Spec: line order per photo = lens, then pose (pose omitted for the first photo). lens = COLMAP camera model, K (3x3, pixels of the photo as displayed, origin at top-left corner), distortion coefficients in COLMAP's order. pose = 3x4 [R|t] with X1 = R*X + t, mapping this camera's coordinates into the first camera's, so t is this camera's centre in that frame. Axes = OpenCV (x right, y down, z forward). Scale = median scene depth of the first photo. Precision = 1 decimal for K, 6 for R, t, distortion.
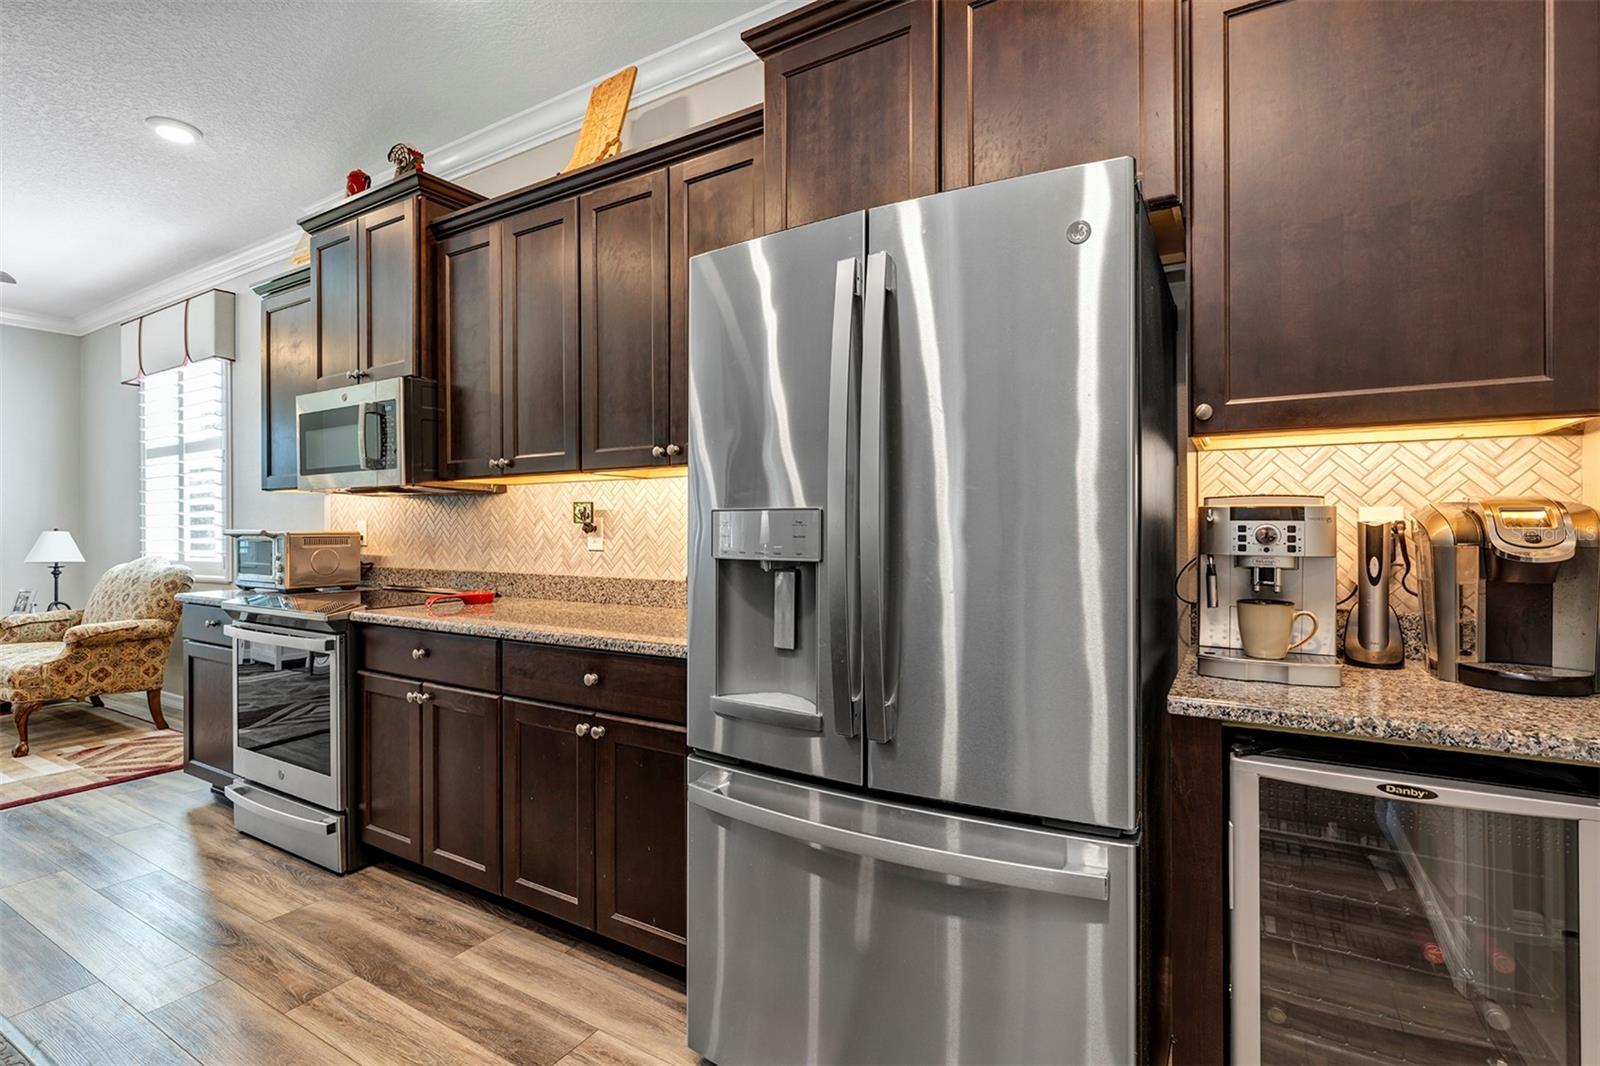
lens RADIAL K [[741.9, 0, 791.0], [0, 741.9, 528.3], [0, 0, 1]] dist [-0.009073, 0.000353]
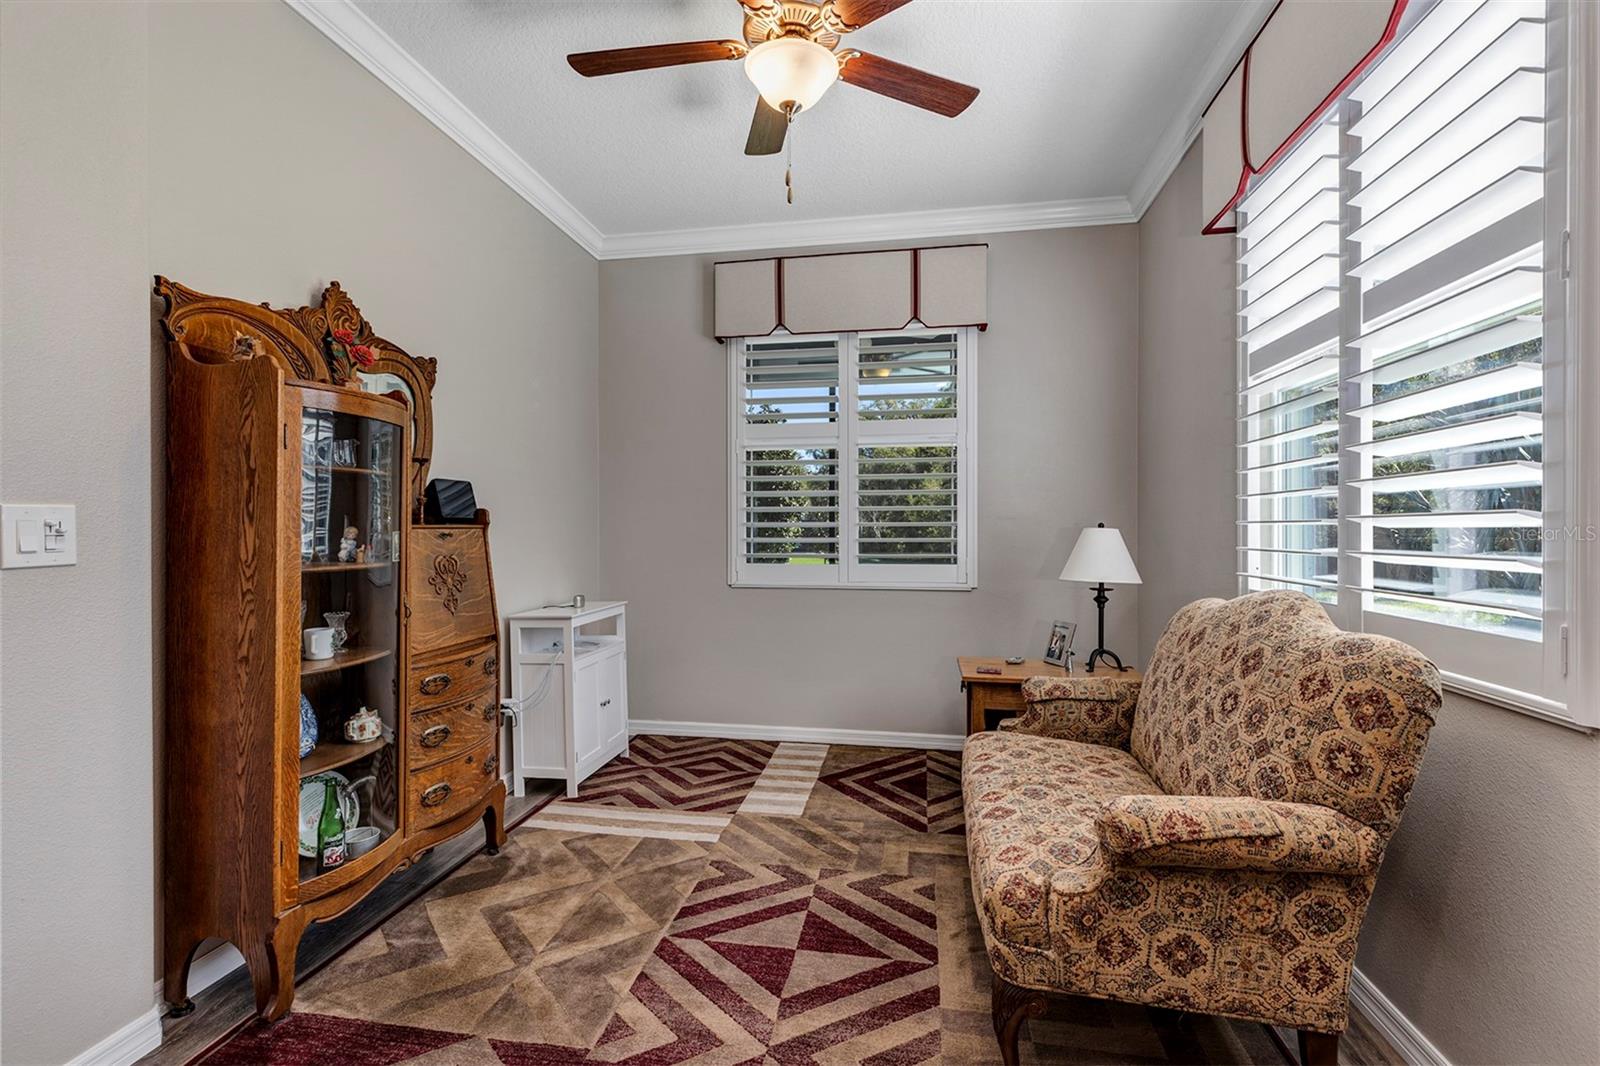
lens RADIAL K [[725.0, 0, 791.0], [0, 725.0, 528.6], [0, 0, 1]] dist [0.007991, -0.000067]
pose [[0.350617, 0.005832, -0.936501, -0.704124], [0.000830, 0.999978, 0.006538, 0.000280], [0.936518, -0.003070, 0.350605, 0.732008]]
